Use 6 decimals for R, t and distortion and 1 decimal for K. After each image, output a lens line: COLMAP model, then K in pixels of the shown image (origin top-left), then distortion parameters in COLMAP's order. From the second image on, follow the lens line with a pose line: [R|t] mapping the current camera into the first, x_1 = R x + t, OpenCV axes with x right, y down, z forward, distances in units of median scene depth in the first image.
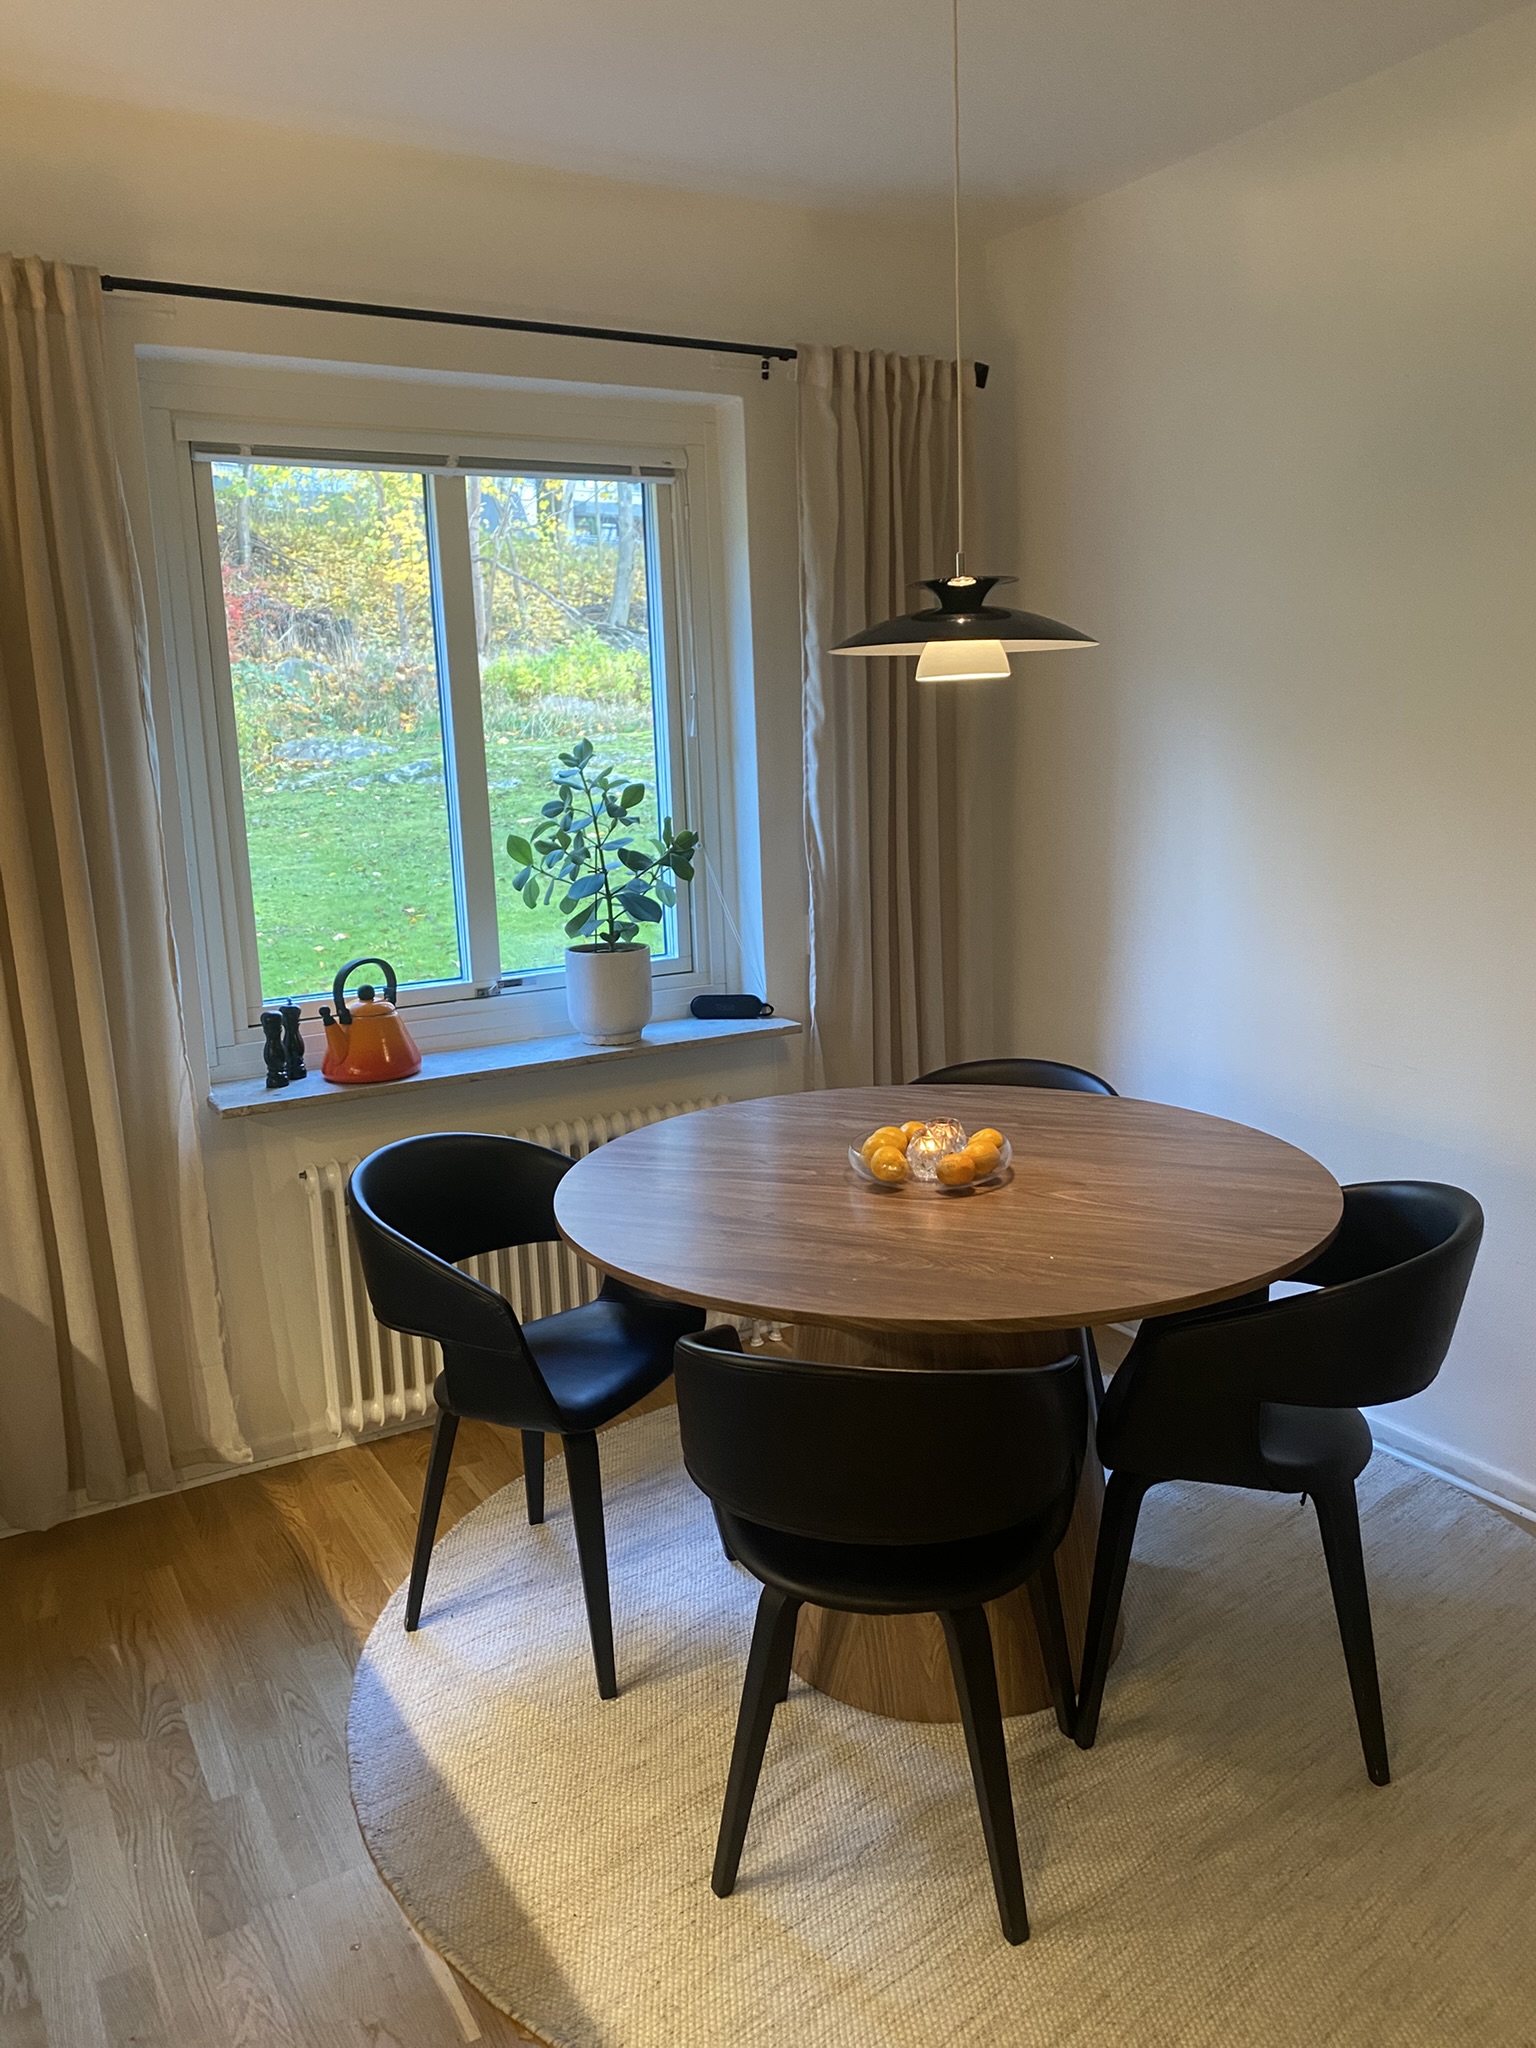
lens RADIAL K [[1583.3, 0, 779.9], [0, 1583.3, 1017.5], [0, 0, 1]] dist [0.068521, -0.004348]
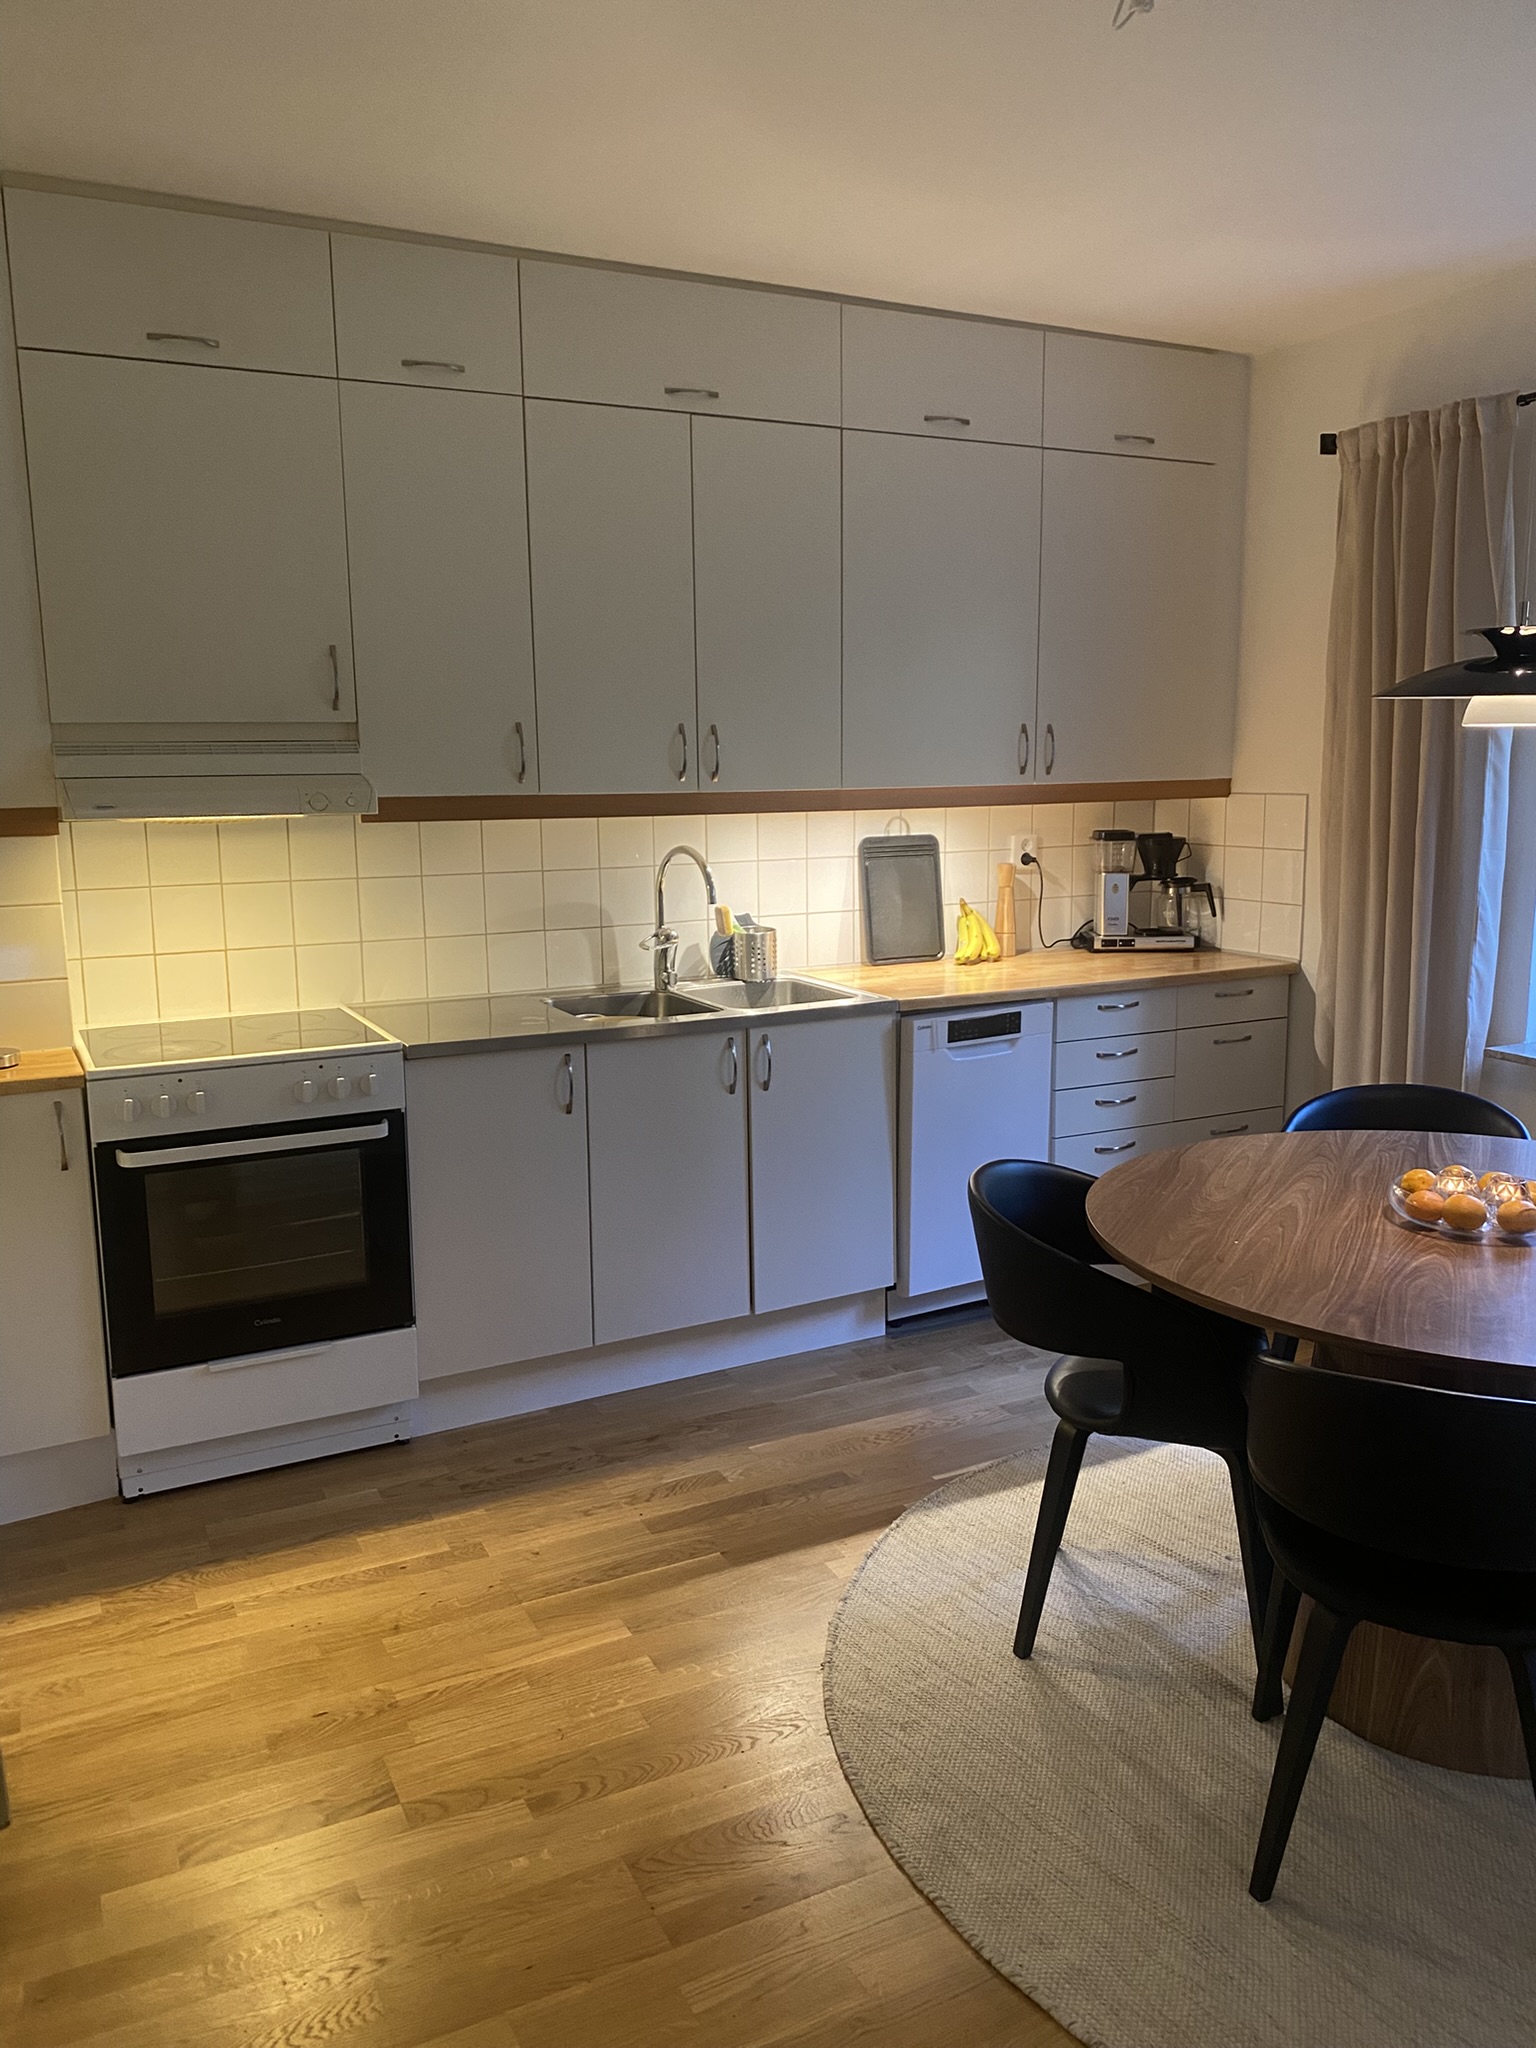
lens RADIAL K [[1583.3, 0, 779.9], [0, 1583.3, 1017.5], [0, 0, 1]] dist [0.068521, -0.004348]
pose [[-0.060064, 0.210247, -0.975801, 1.218085], [-0.176486, 0.959929, 0.217691, -0.186930], [0.982469, 0.185291, -0.020551, 0.645262]]
